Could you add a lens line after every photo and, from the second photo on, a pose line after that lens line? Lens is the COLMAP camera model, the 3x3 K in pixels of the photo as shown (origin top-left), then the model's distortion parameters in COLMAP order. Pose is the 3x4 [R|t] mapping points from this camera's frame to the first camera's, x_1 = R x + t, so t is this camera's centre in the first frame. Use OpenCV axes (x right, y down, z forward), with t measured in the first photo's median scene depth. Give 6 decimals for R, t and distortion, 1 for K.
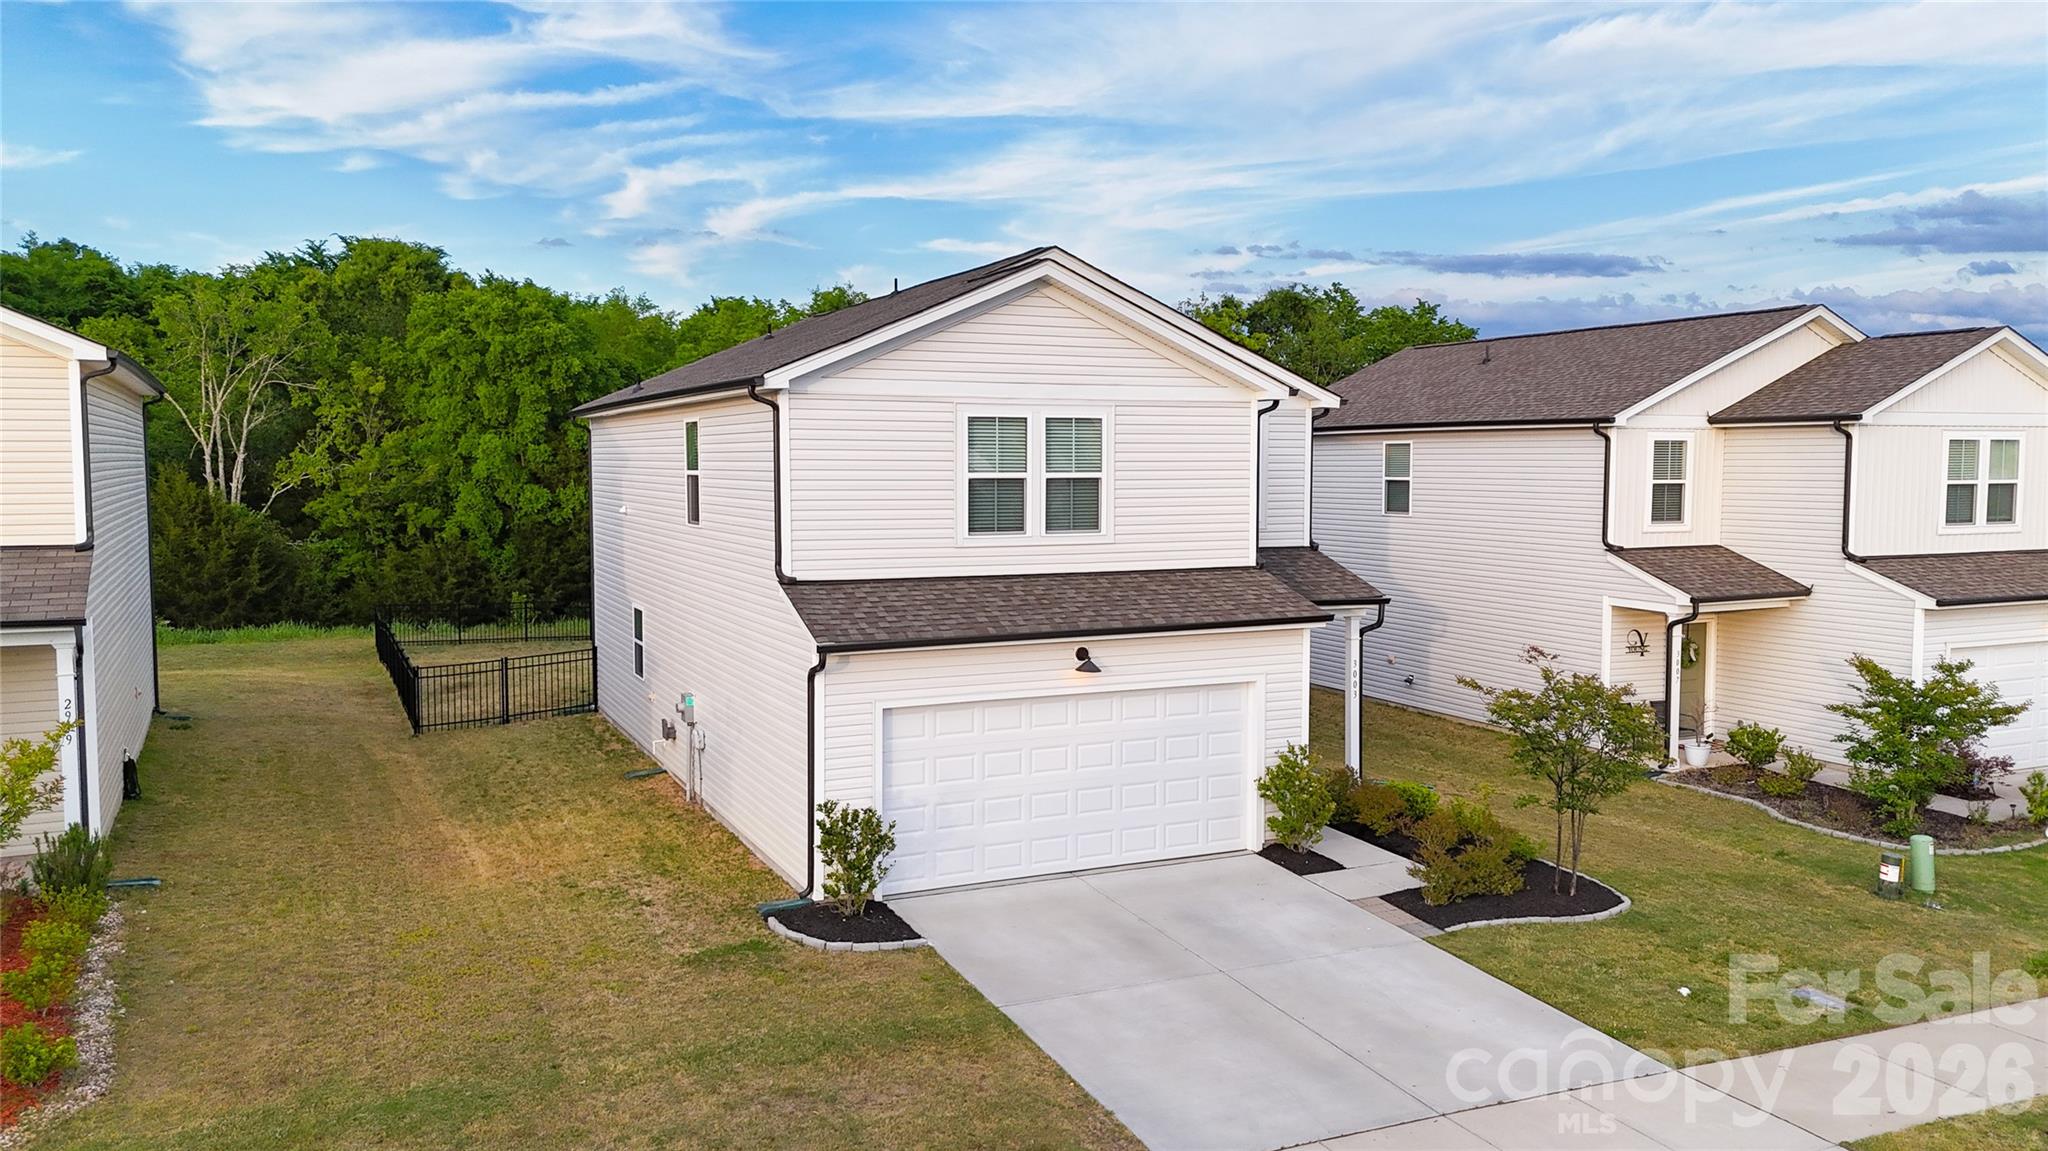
lens RADIAL K [[1536.4, 0, 1025.0], [0, 1536.4, 565.5], [0, 0, 1]] dist [0.061967, -0.051972]
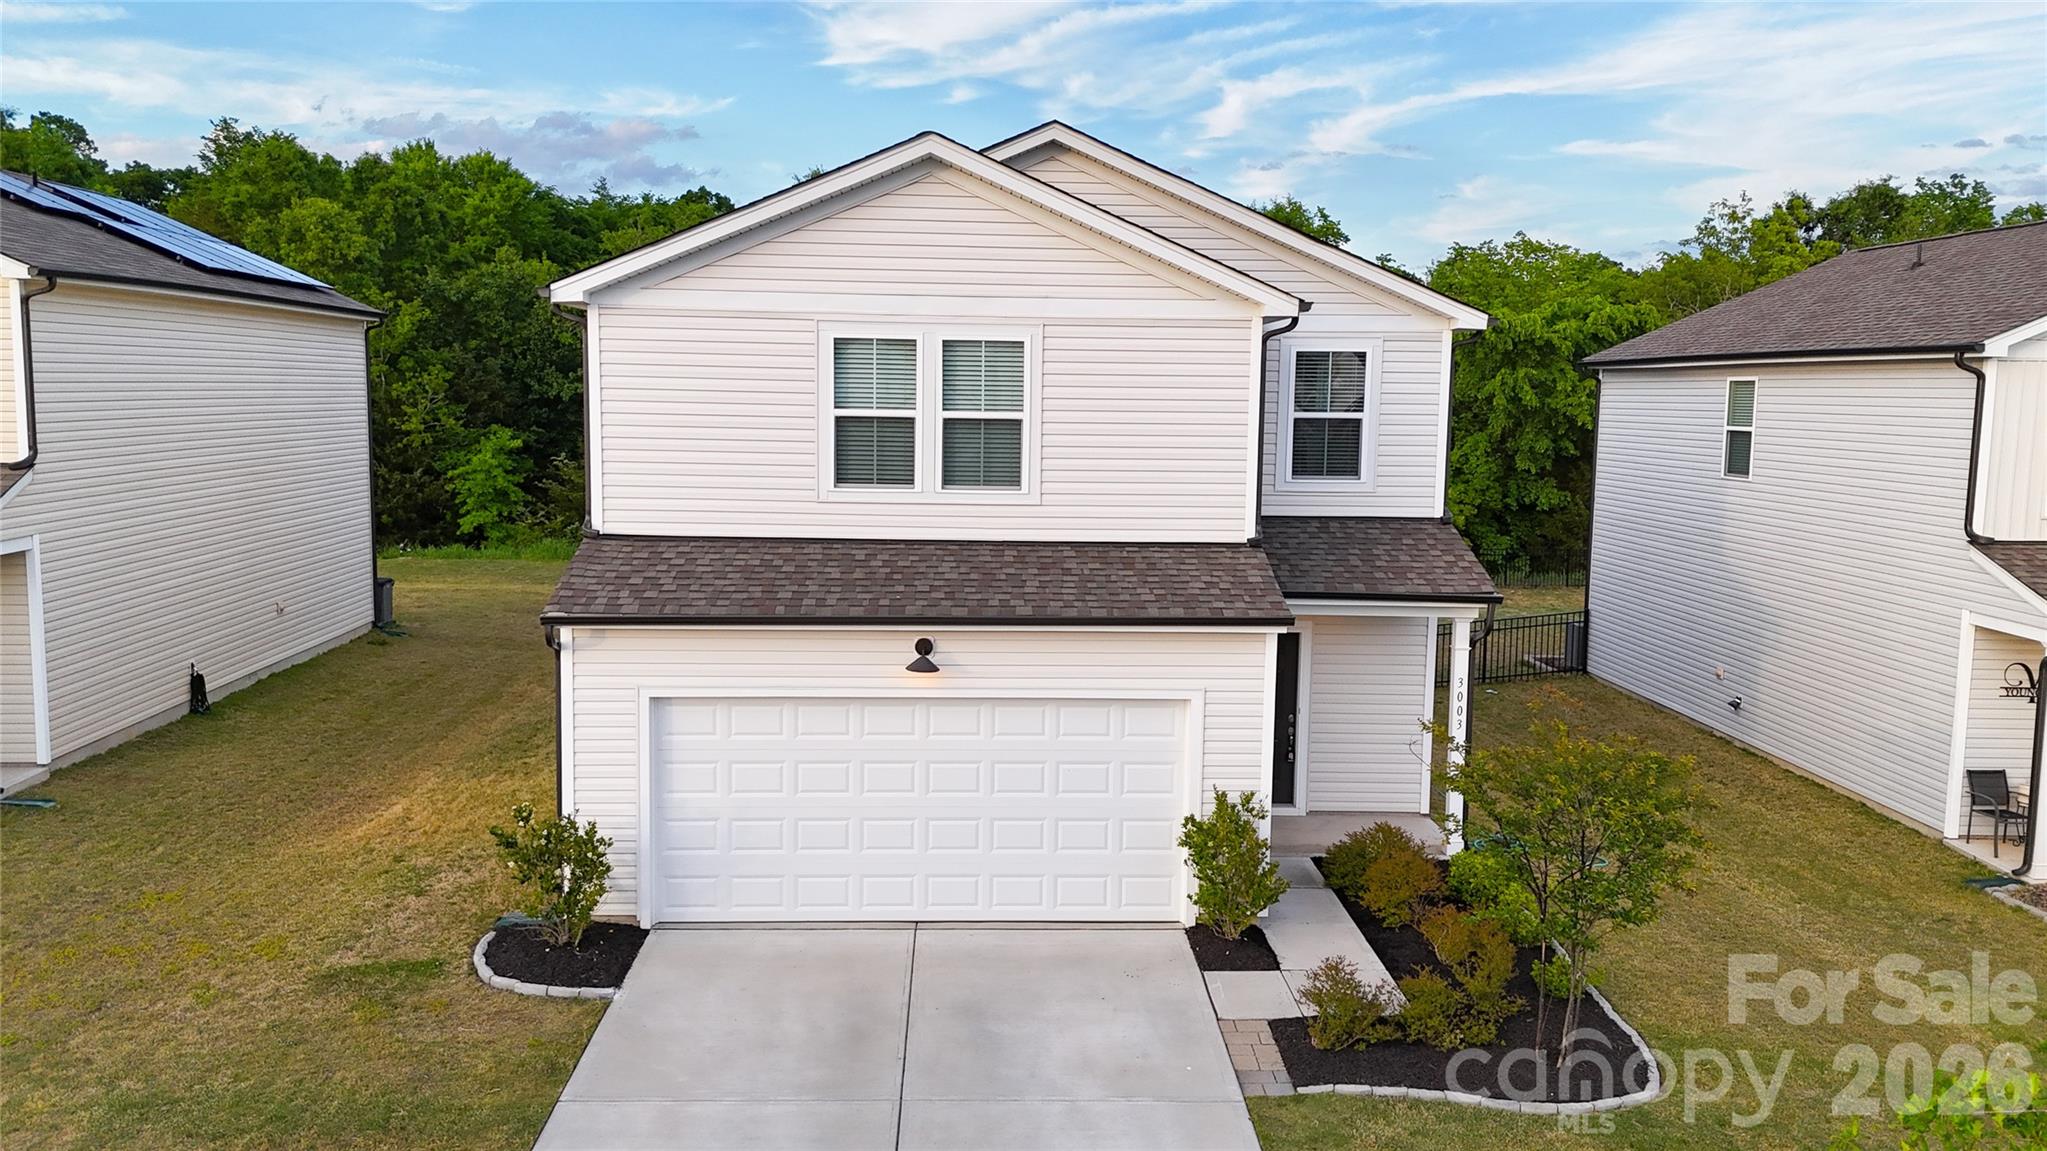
lens RADIAL K [[1611.1, 0, 1005.8], [0, 1611.1, 575.9], [0, 0, 1]] dist [0.054787, -0.028237]
pose [[0.921272, 0.060271, -0.384220, 0.340913], [-0.042316, 0.997588, 0.055023, -0.021880], [0.386610, -0.034433, 0.921600, 0.239934]]
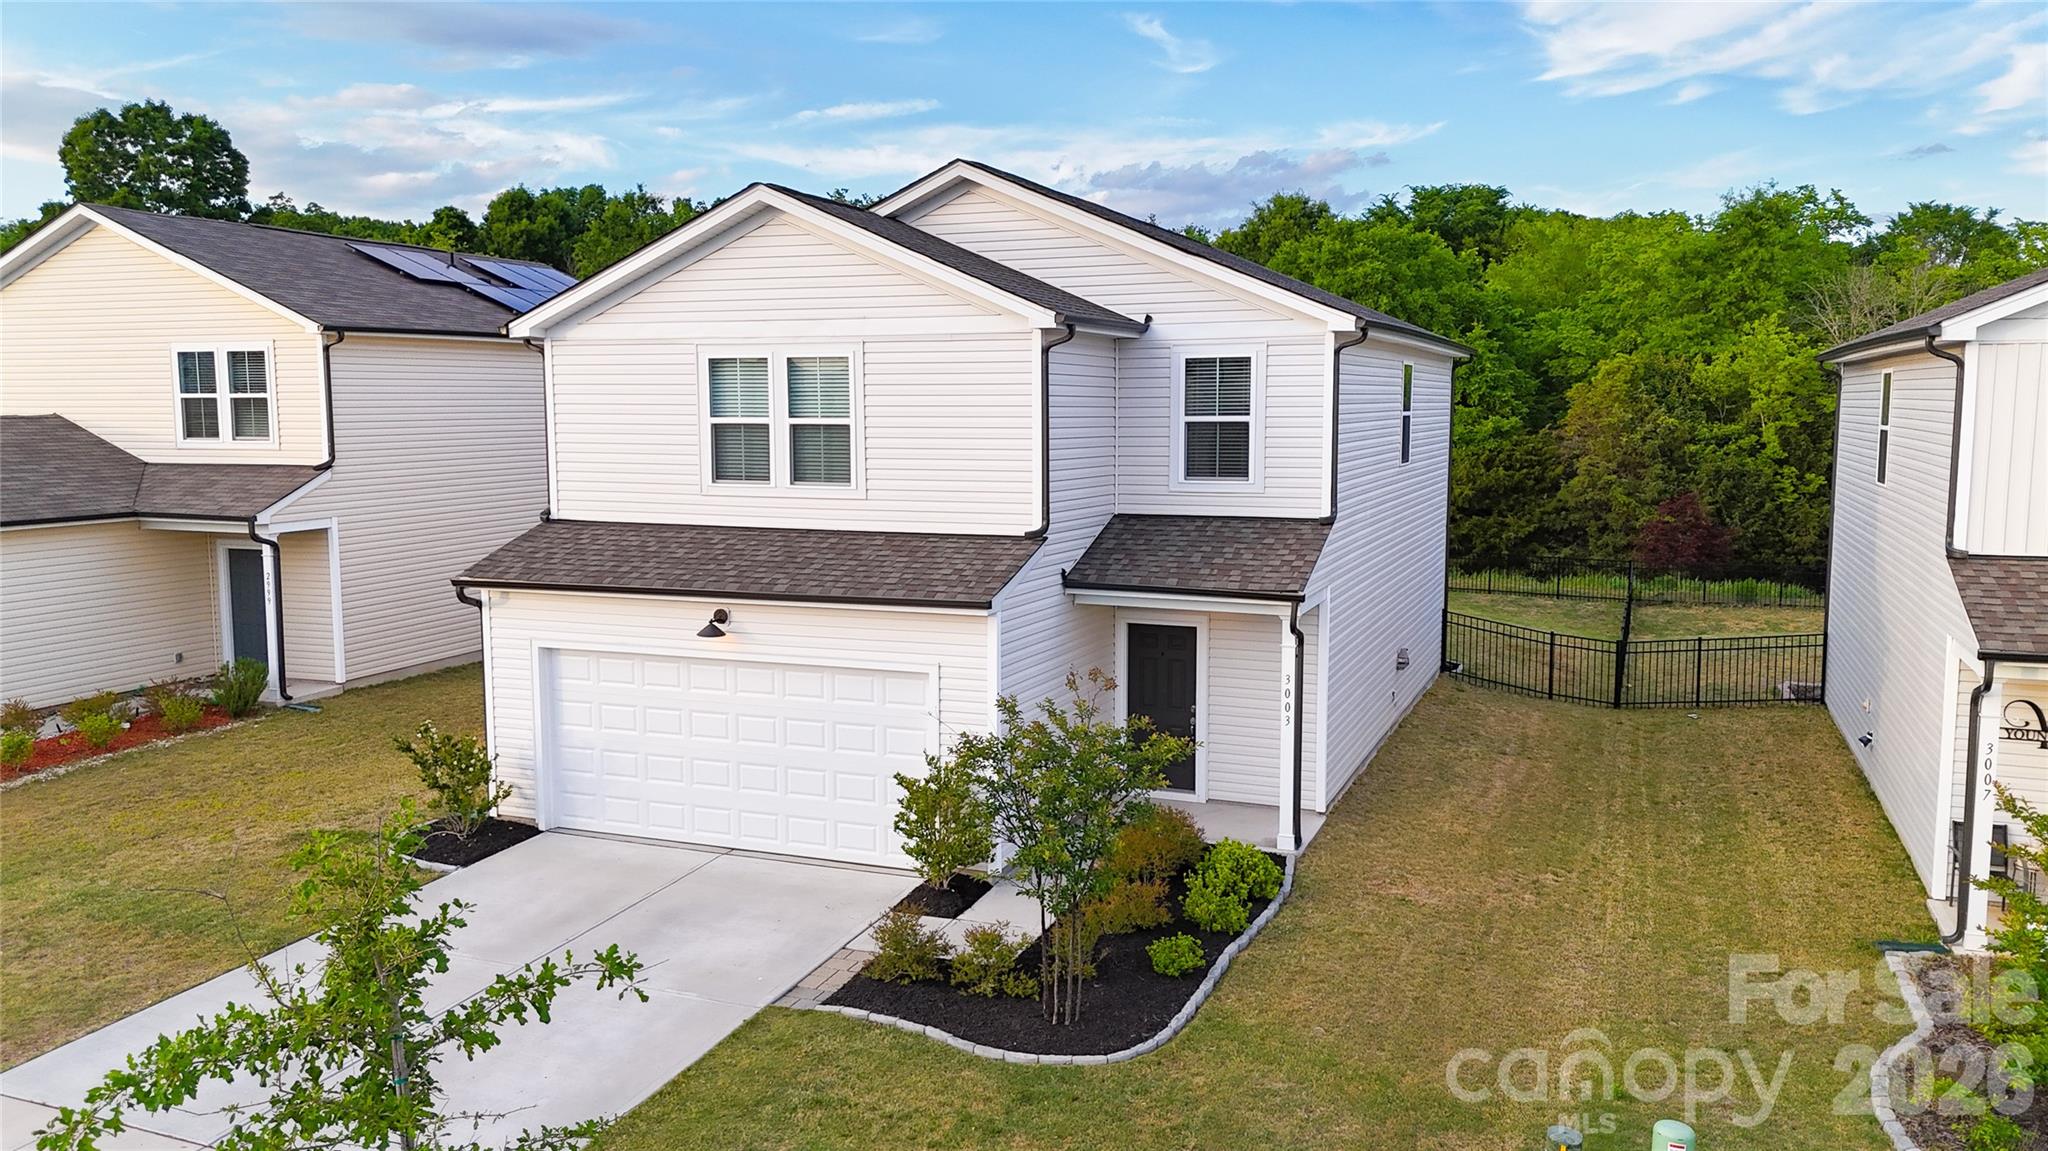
lens RADIAL K [[1536.4, 0, 998.4], [0, 1536.4, 577.8], [0, 0, 1]] dist [0.061967, -0.051972]
pose [[0.673668, 0.083563, -0.734294, 0.731971], [-0.048177, 0.996439, 0.069196, -0.033105], [0.737462, -0.011240, 0.675295, 0.443684]]
